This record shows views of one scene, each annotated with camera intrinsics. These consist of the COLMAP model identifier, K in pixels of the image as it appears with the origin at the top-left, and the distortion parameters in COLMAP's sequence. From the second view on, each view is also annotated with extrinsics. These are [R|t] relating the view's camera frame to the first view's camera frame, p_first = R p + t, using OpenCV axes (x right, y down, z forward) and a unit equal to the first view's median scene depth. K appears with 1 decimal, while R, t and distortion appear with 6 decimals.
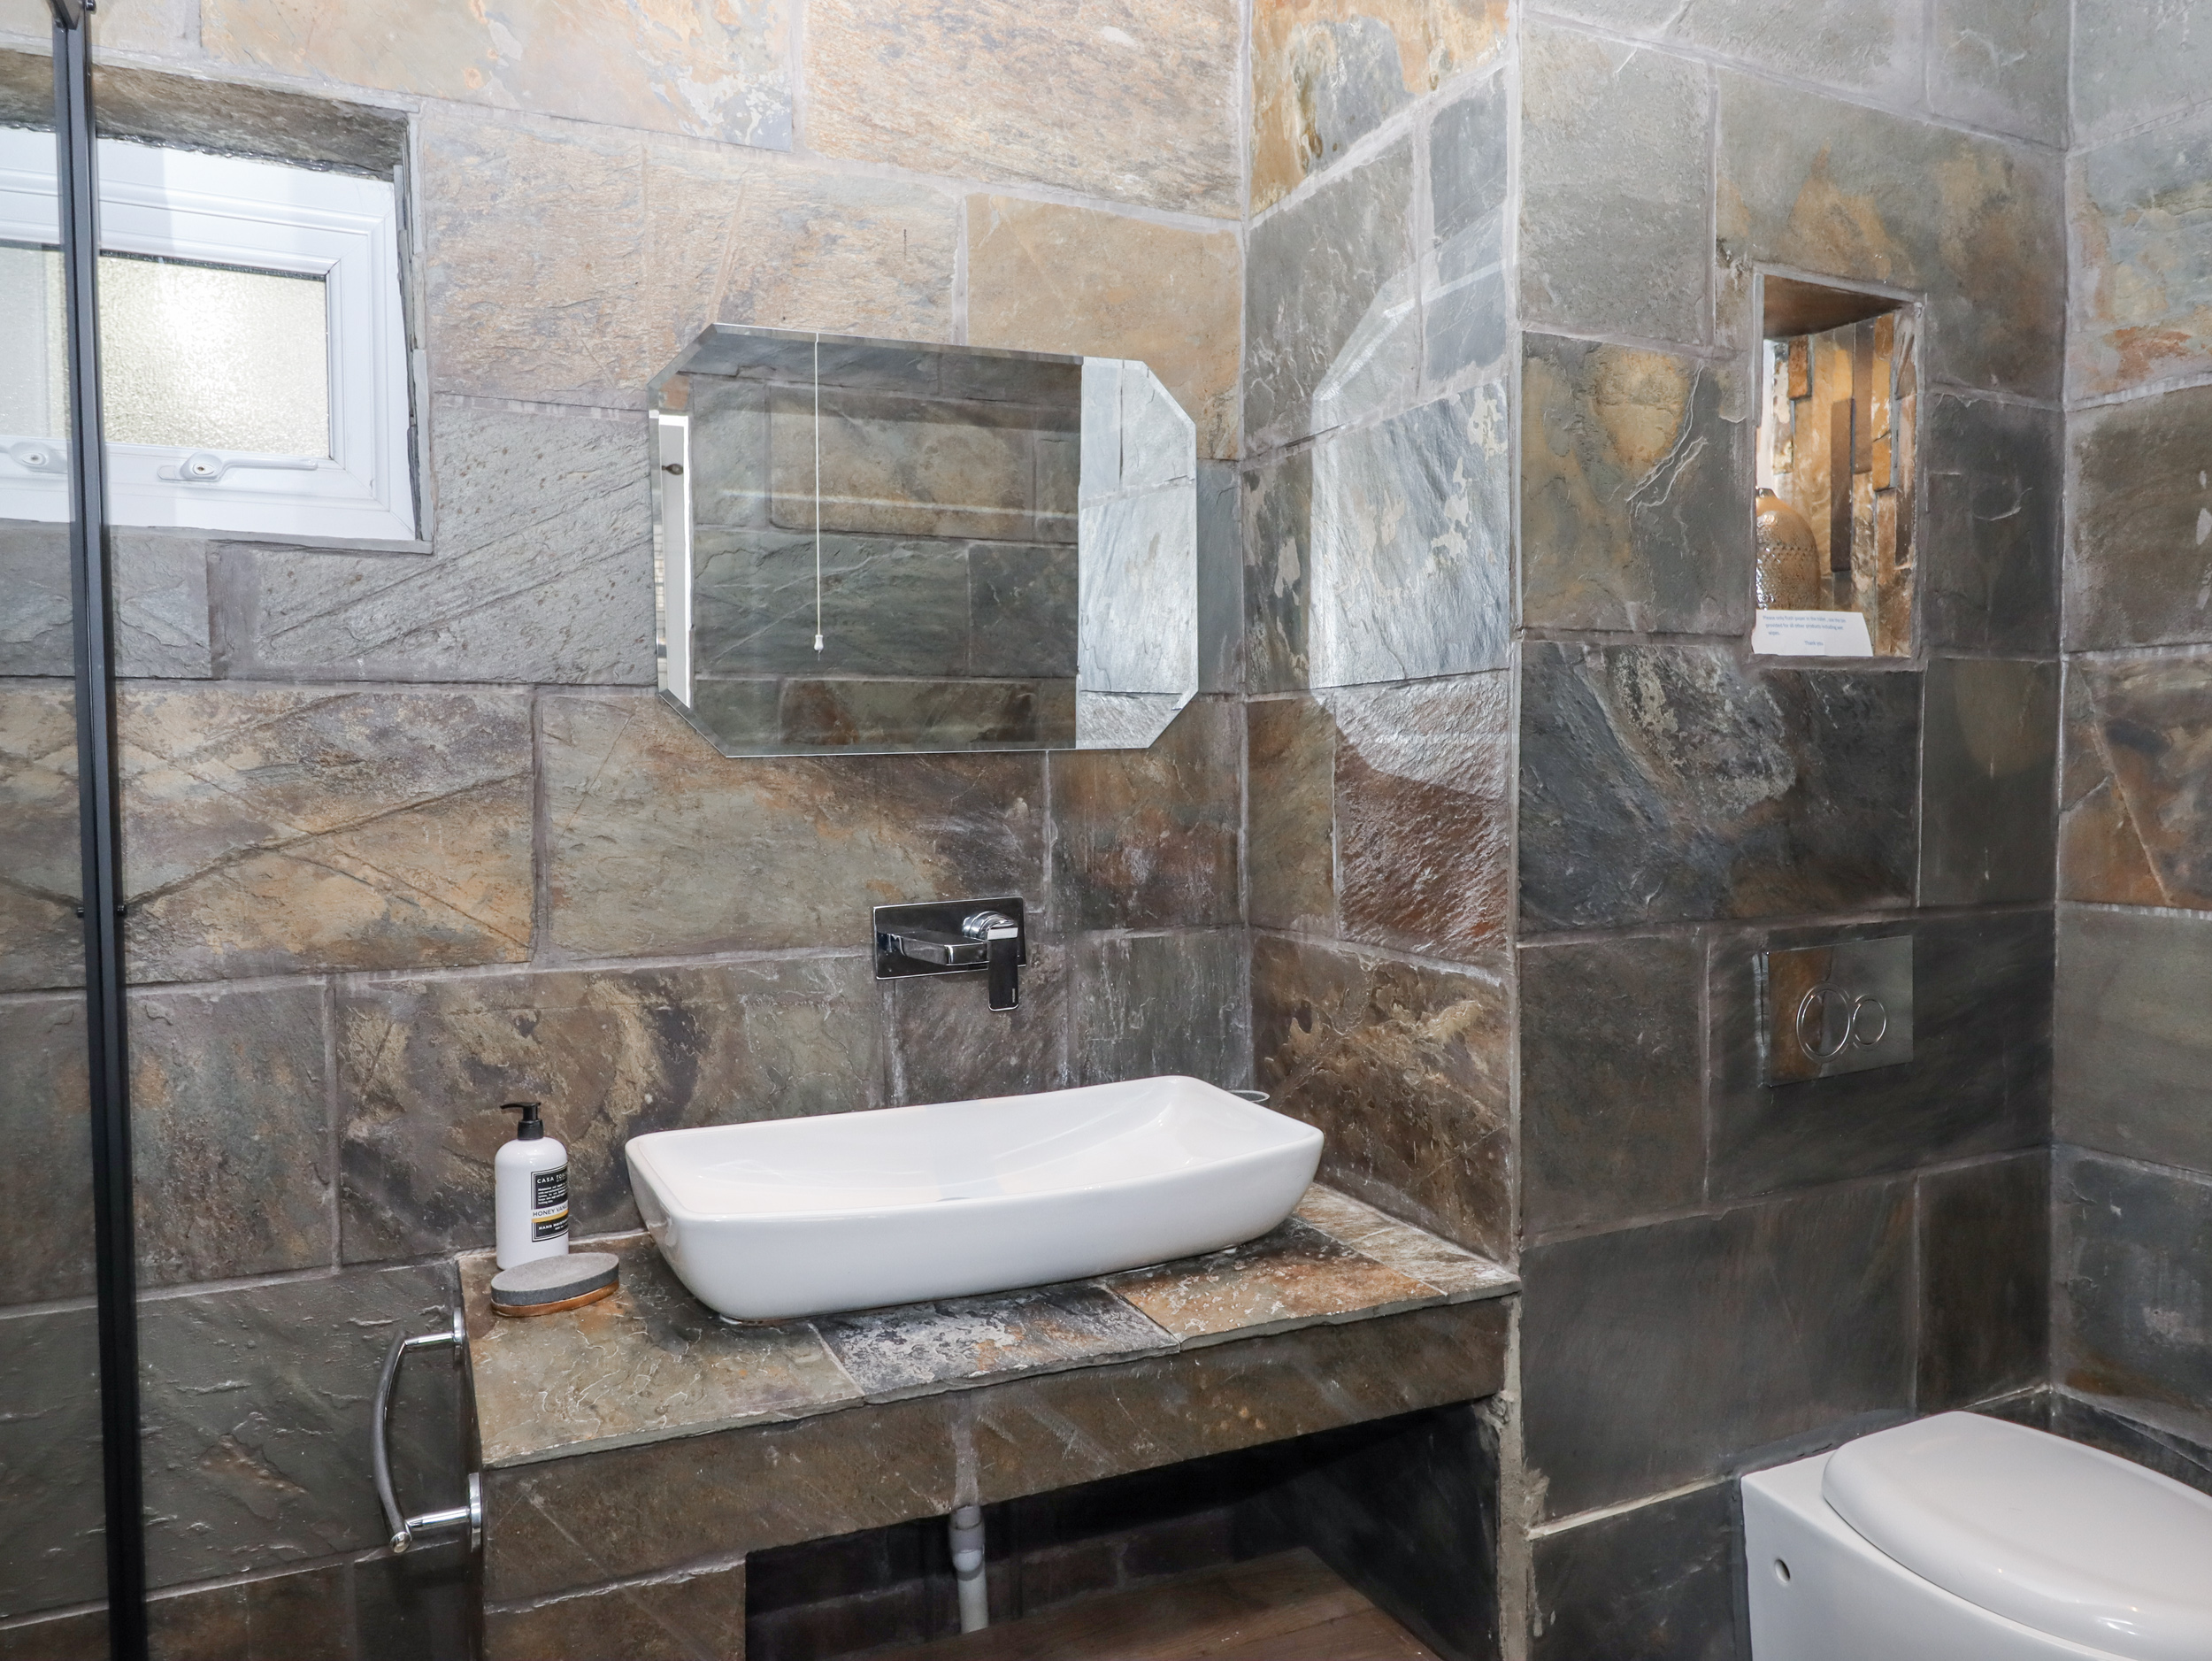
lens RADIAL K [[1614.6, 0, 1105.7], [0, 1614.6, 820.2], [0, 0, 1]] dist [0.008960, 0.001705]
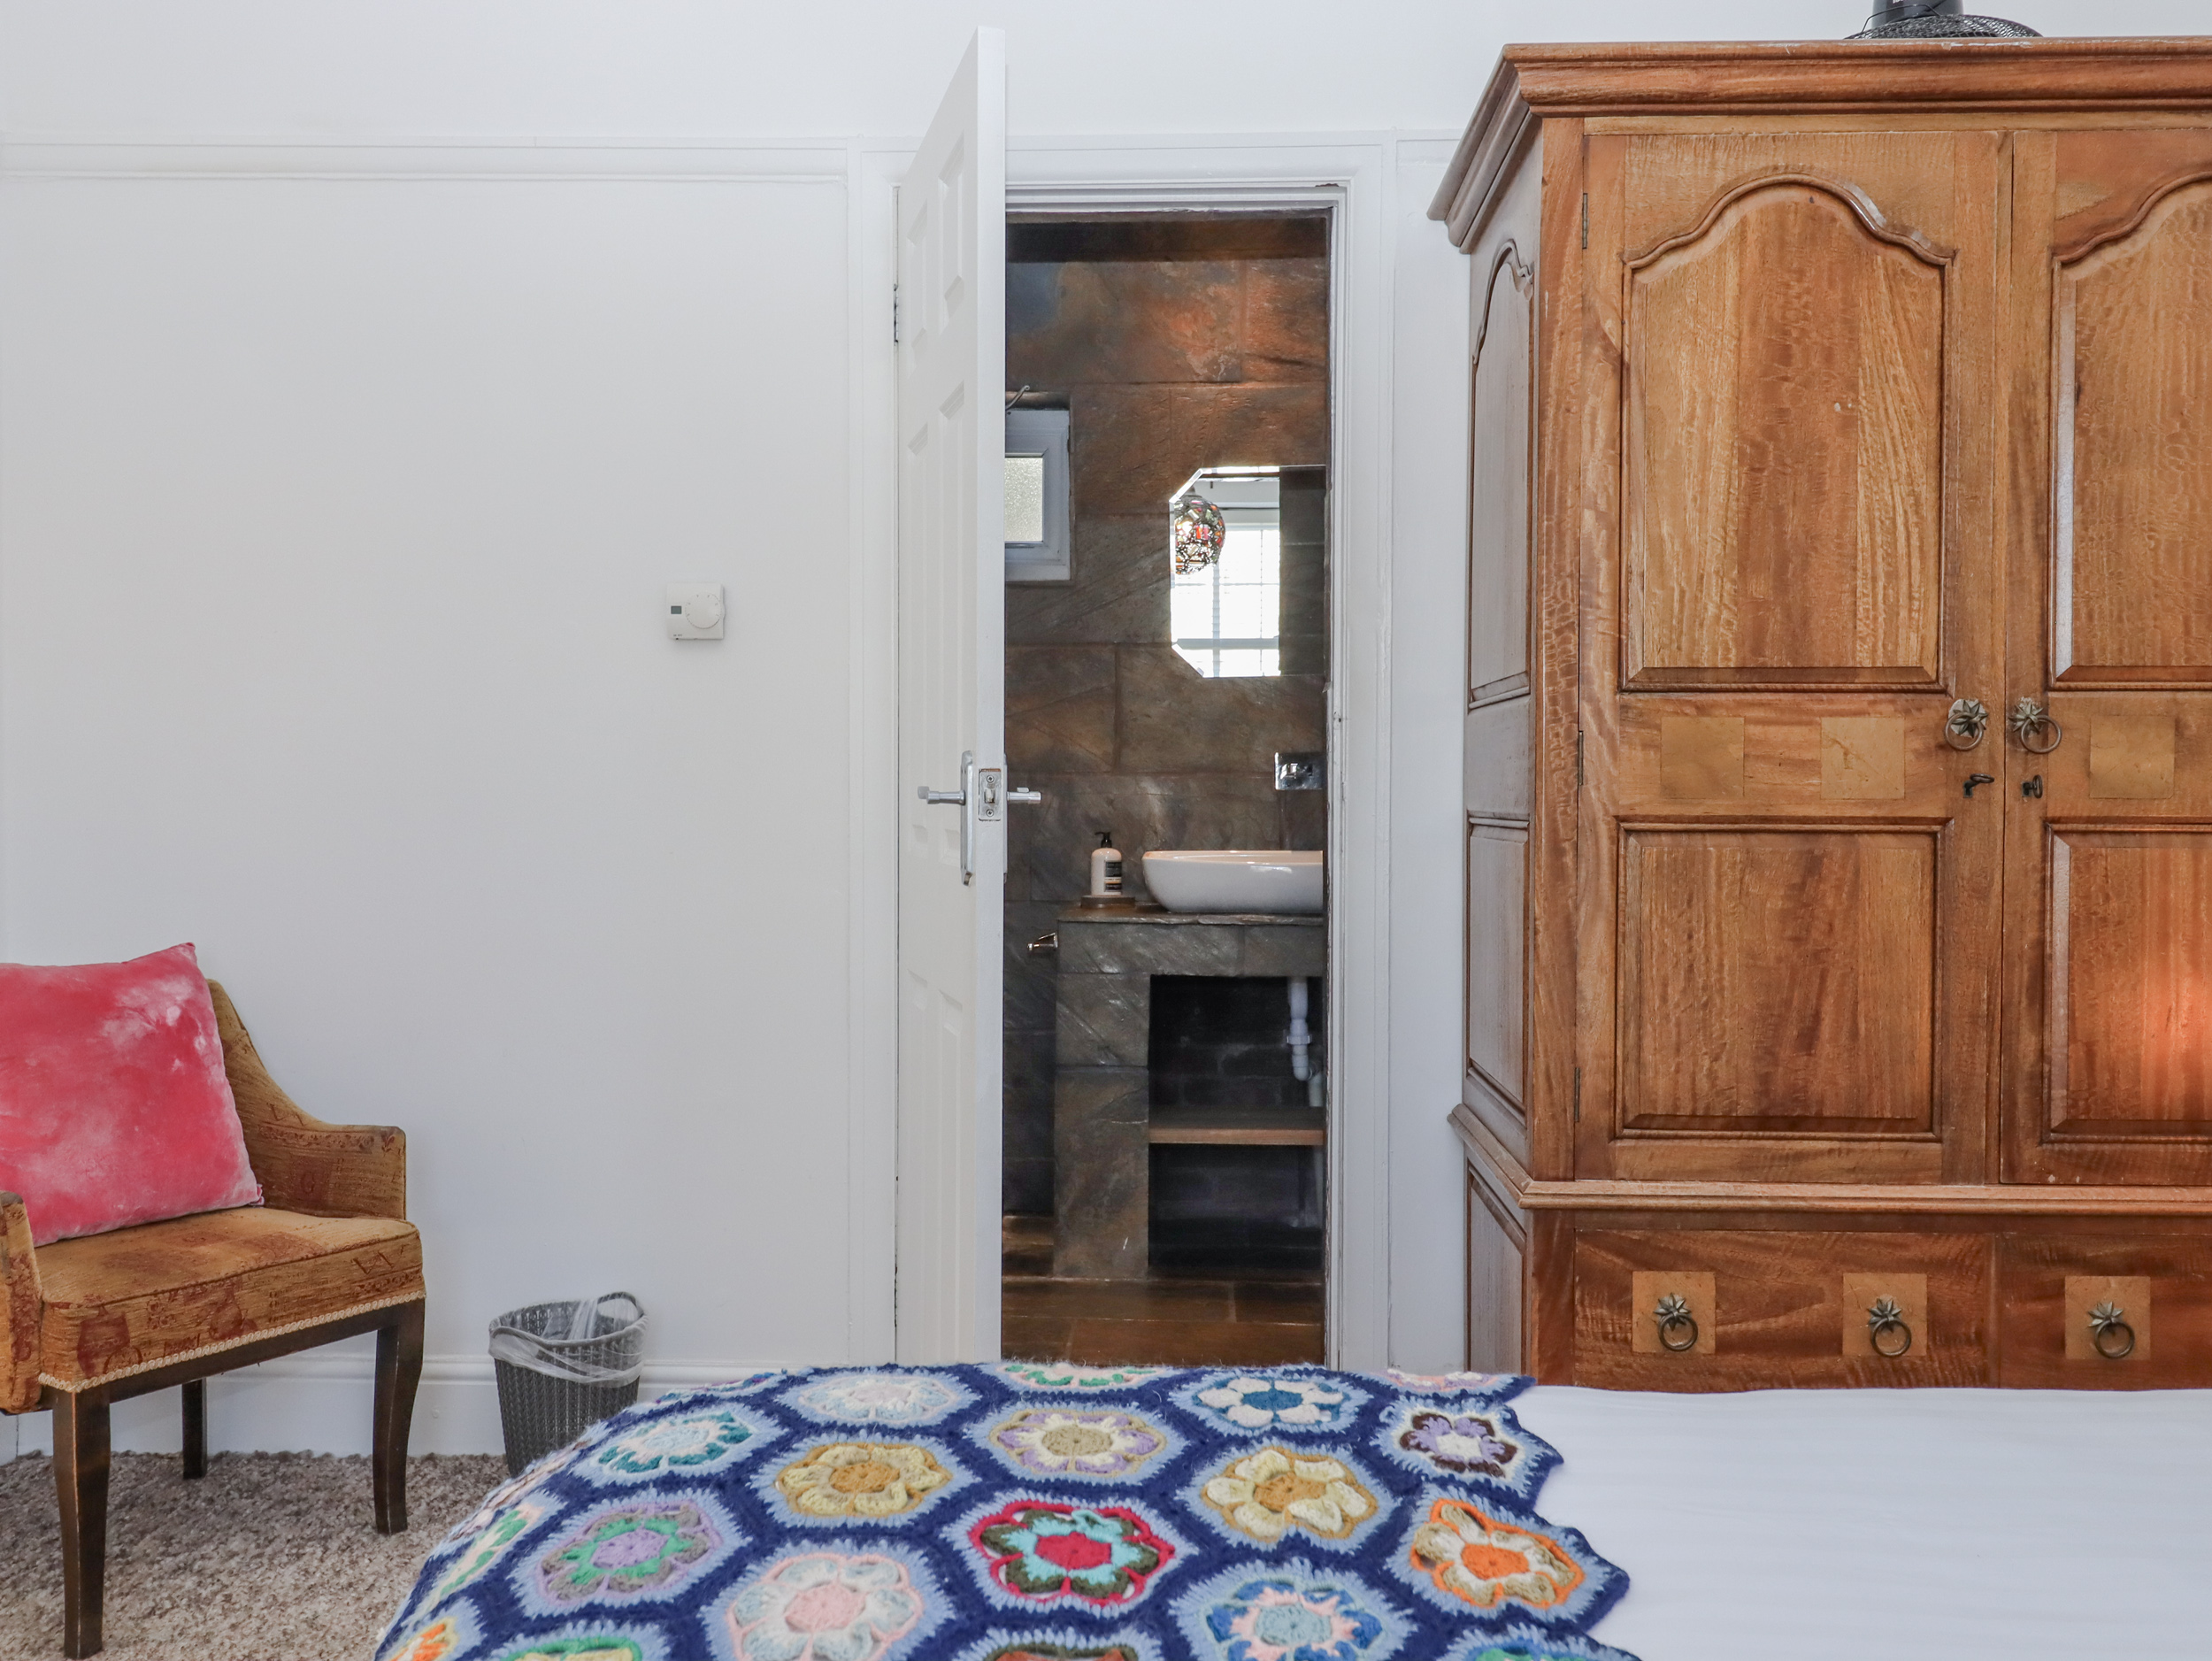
lens RADIAL K [[1812.0, 0, 1106.9], [0, 1812.0, 831.6], [0, 0, 1]] dist [-0.001250, -0.000228]
pose [[0.881564, 0.009059, -0.471977, 0.785202], [-0.021207, 0.999566, -0.020426, 0.217853], [0.471588, 0.028016, 0.881374, -1.142013]]
